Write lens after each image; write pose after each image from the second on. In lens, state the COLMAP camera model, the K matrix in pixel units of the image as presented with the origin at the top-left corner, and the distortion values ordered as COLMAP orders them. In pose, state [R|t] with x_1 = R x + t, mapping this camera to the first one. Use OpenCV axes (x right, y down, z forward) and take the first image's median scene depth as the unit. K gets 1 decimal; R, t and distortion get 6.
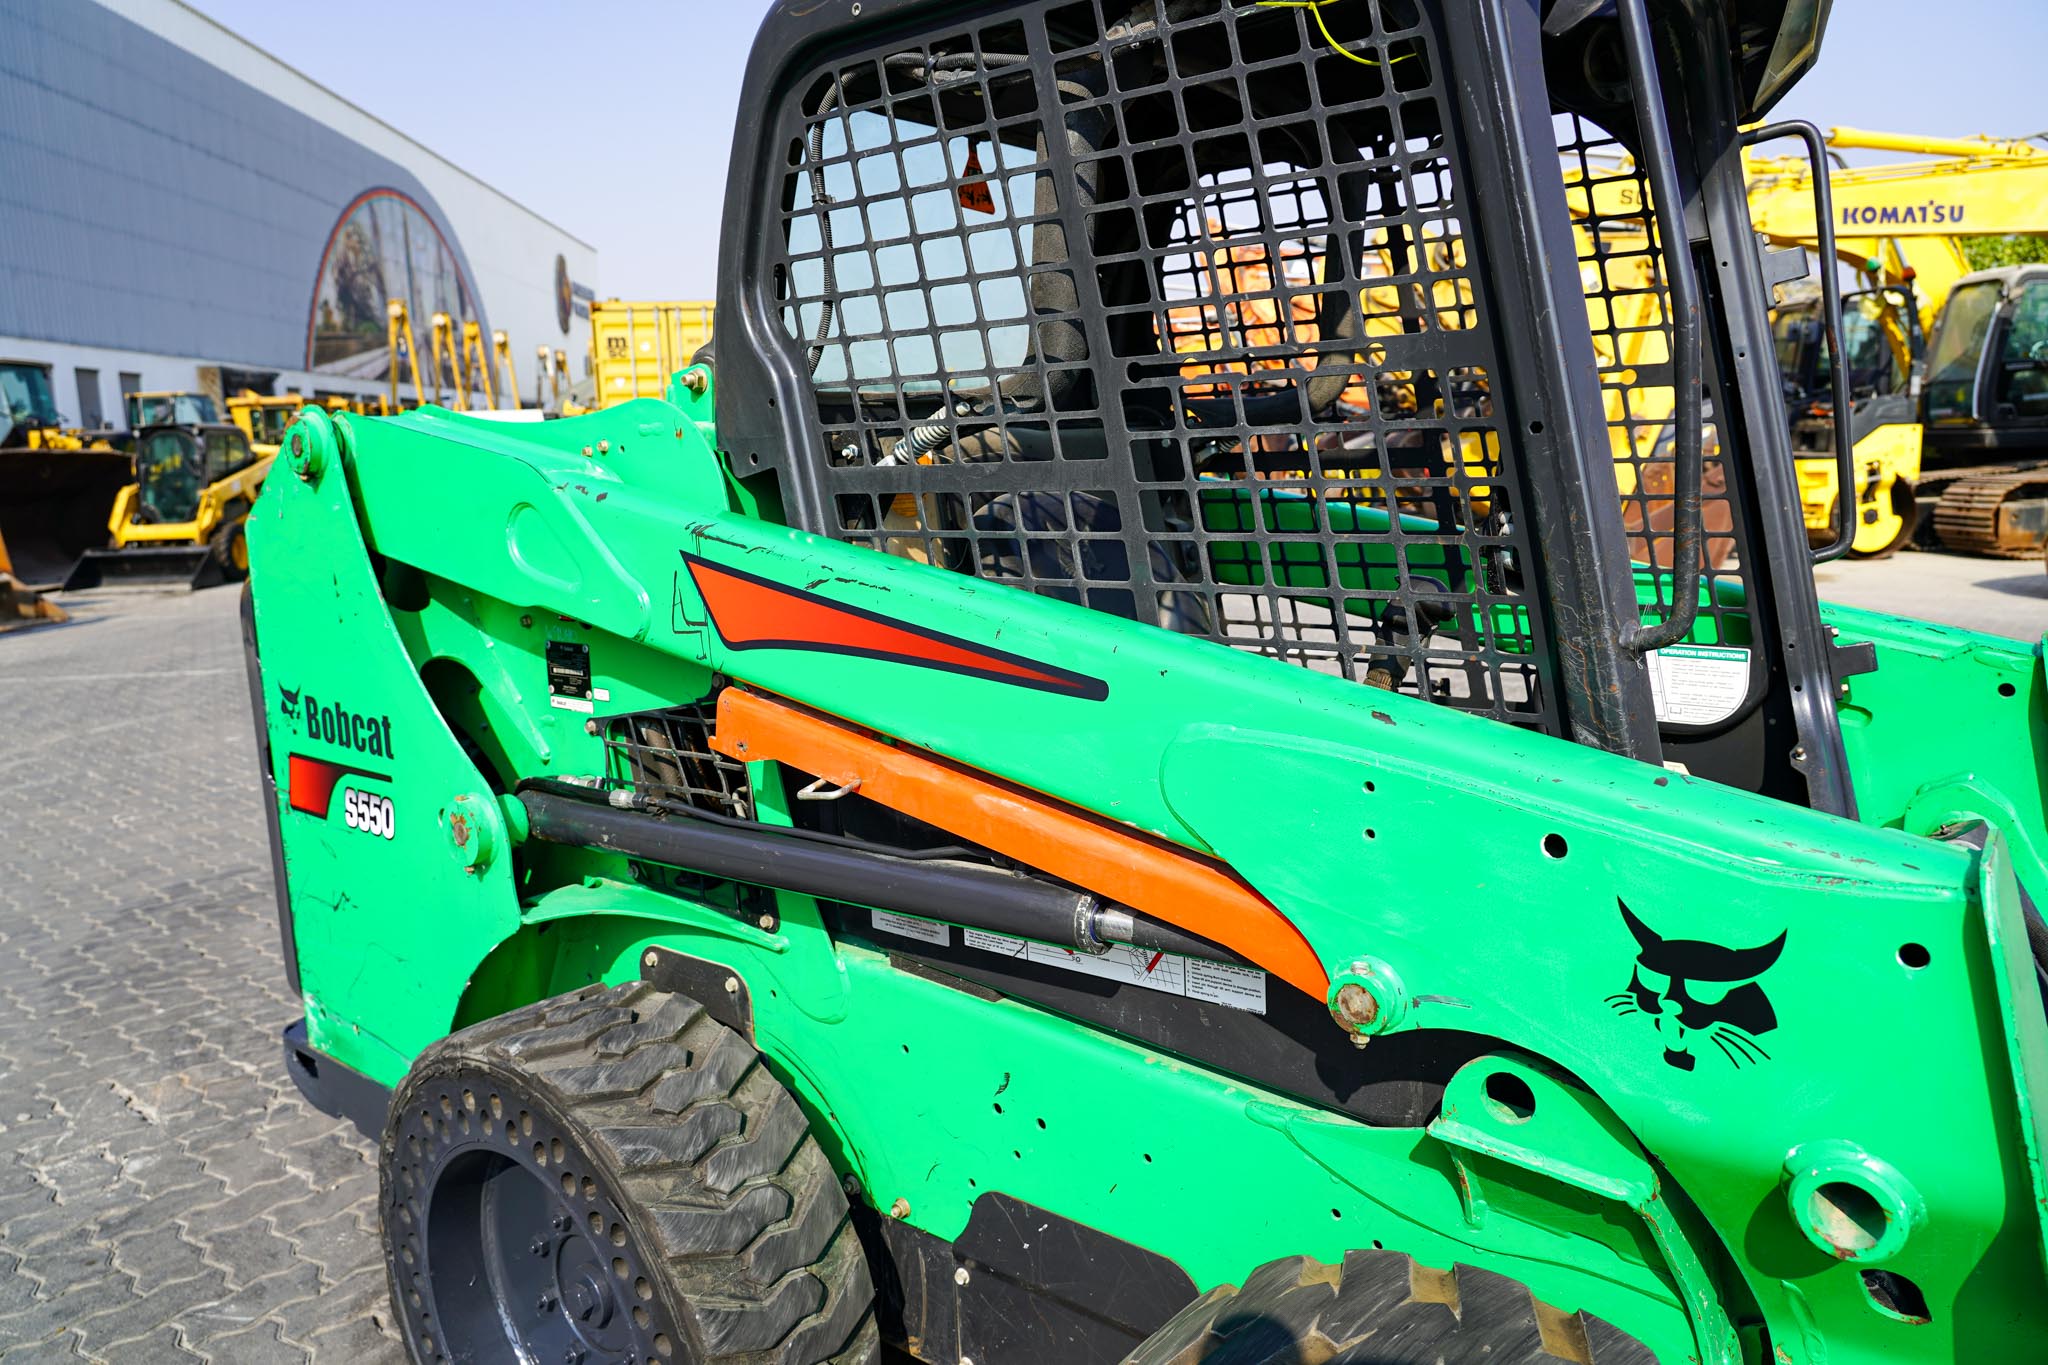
lens RADIAL K [[1381.0, 0, 1026.5], [0, 1381.0, 677.5], [0, 0, 1]] dist [-0.032921, 0.013370]
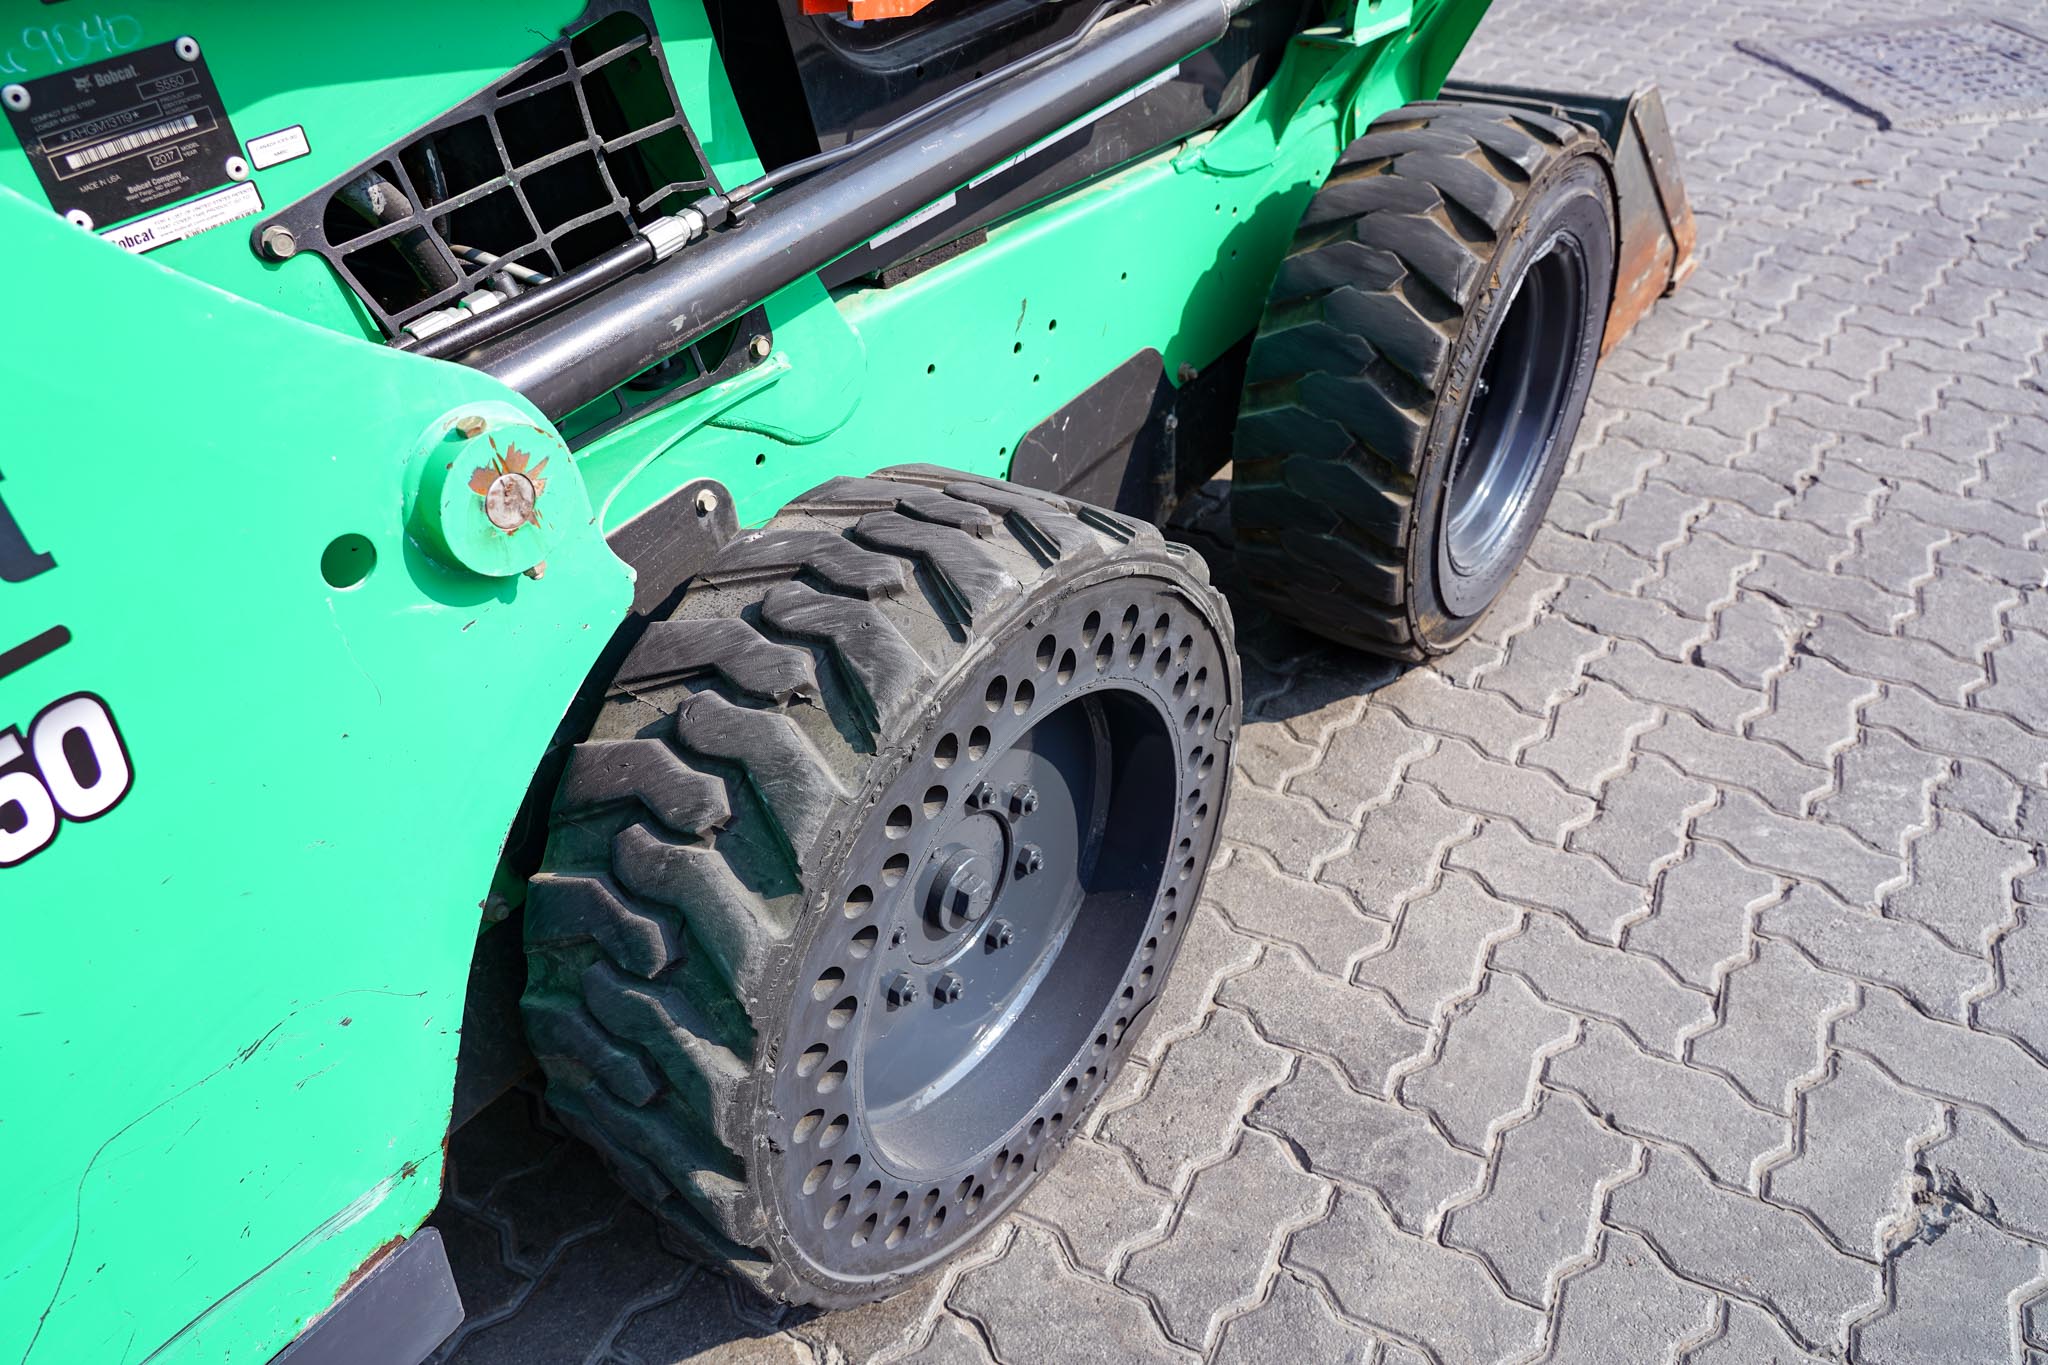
lens RADIAL K [[1381.0, 0, 1020.9], [0, 1381.0, 669.8], [0, 0, 1]] dist [-0.032921, 0.013370]
pose [[-0.018058, -0.599121, 0.800455, -0.697788], [0.237573, 0.775086, 0.585492, -0.051057], [-0.971202, 0.200739, 0.128339, 0.711236]]
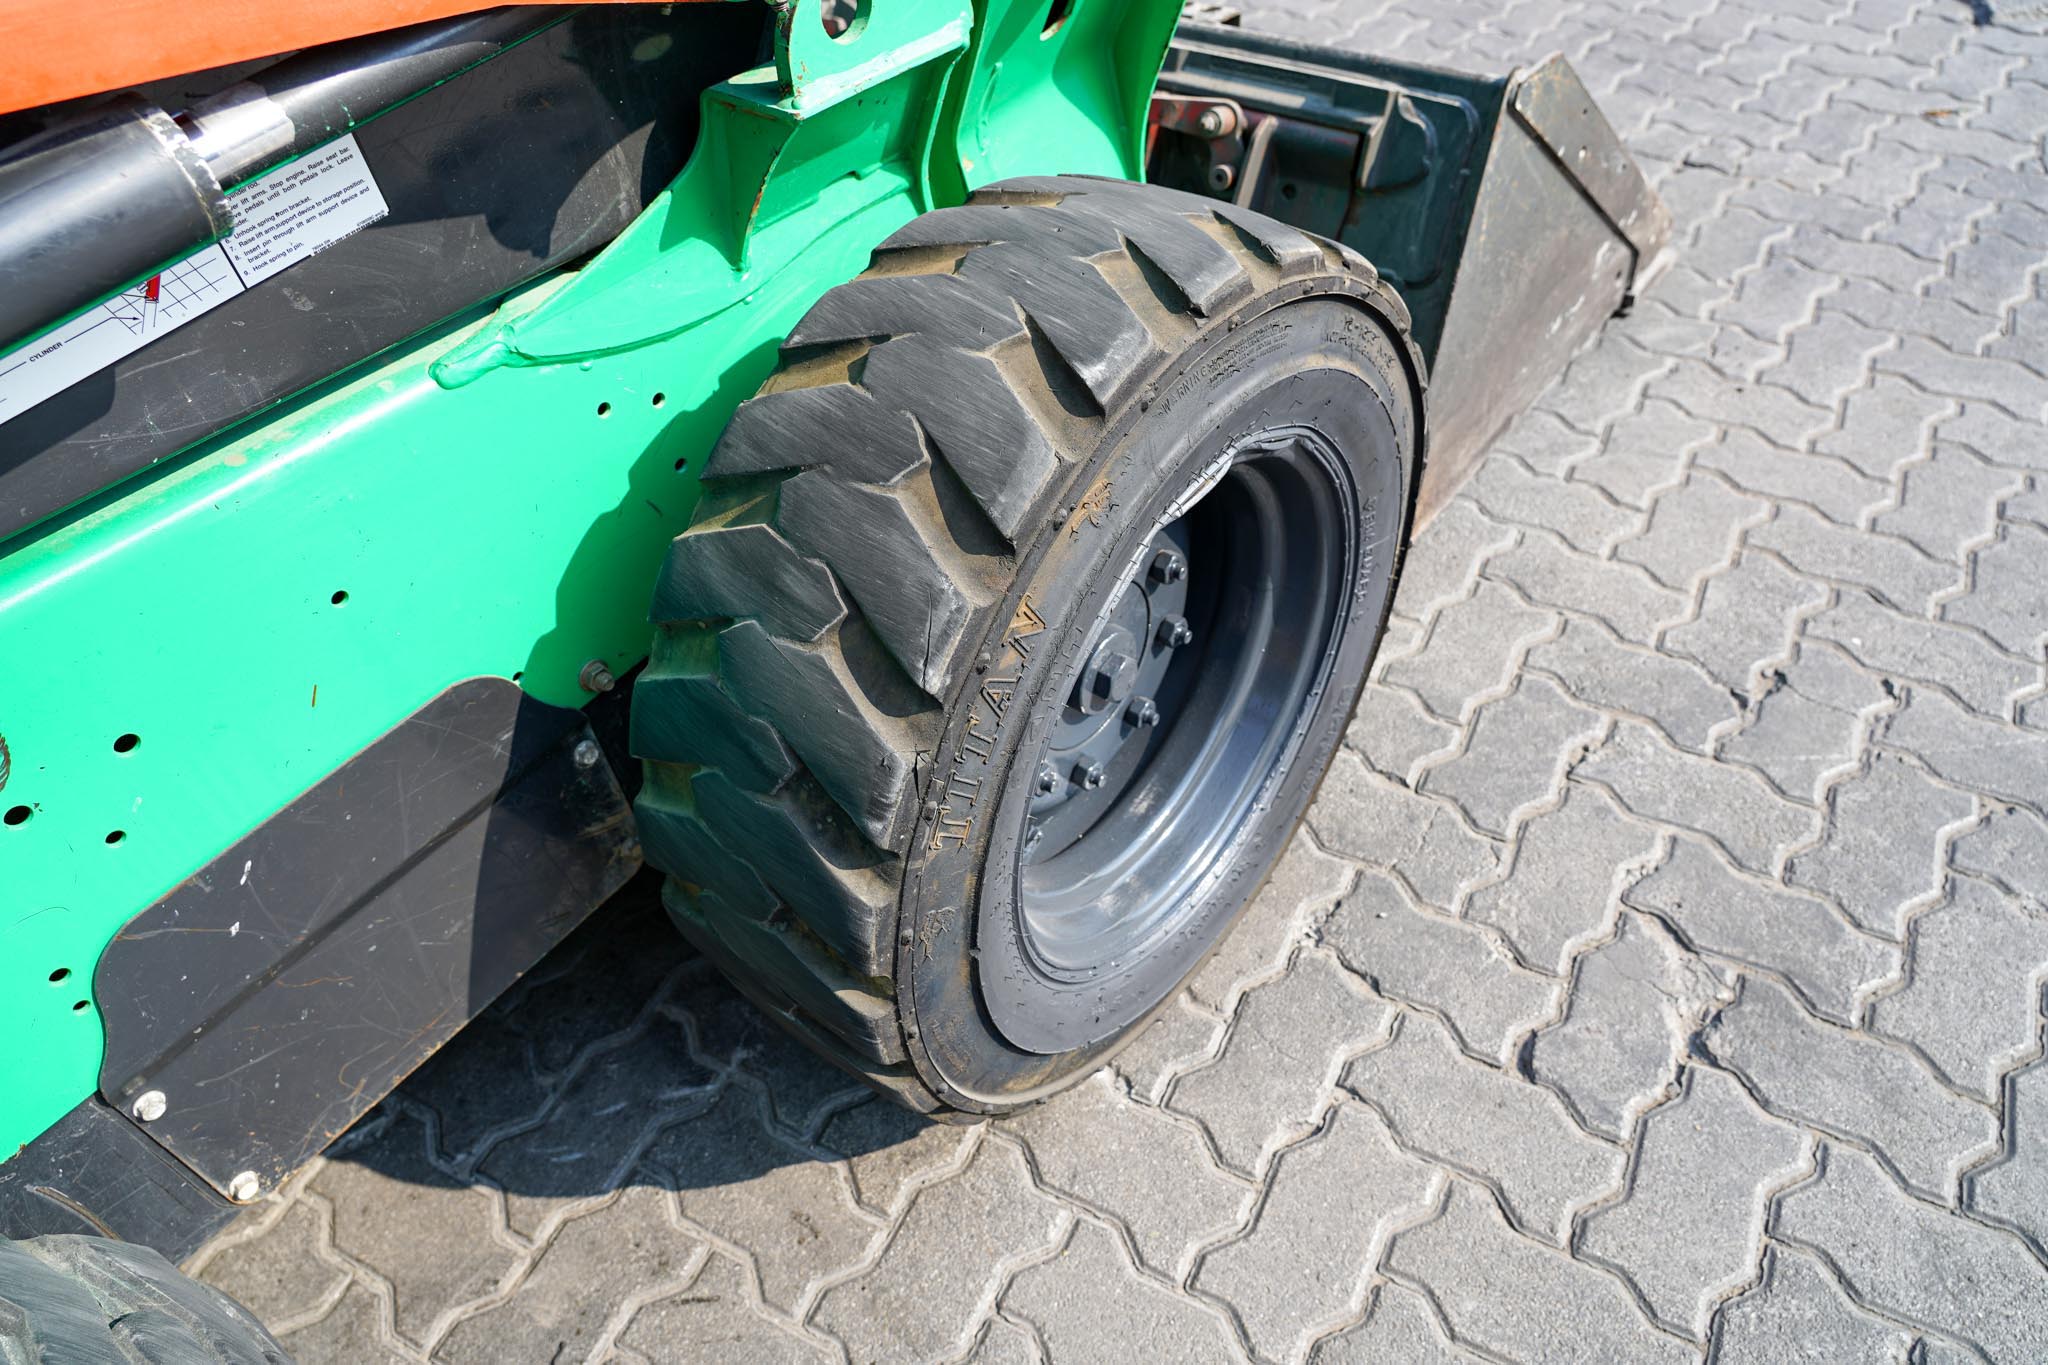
lens RADIAL K [[1381.0, 0, 1020.8], [0, 1381.0, 666.6], [0, 0, 1]] dist [-0.032921, 0.013370]
pose [[0.022939, -0.692443, 0.721108, -0.245293], [0.264175, 0.699858, 0.663634, 0.042673], [-0.964202, 0.175276, 0.198980, 0.433171]]
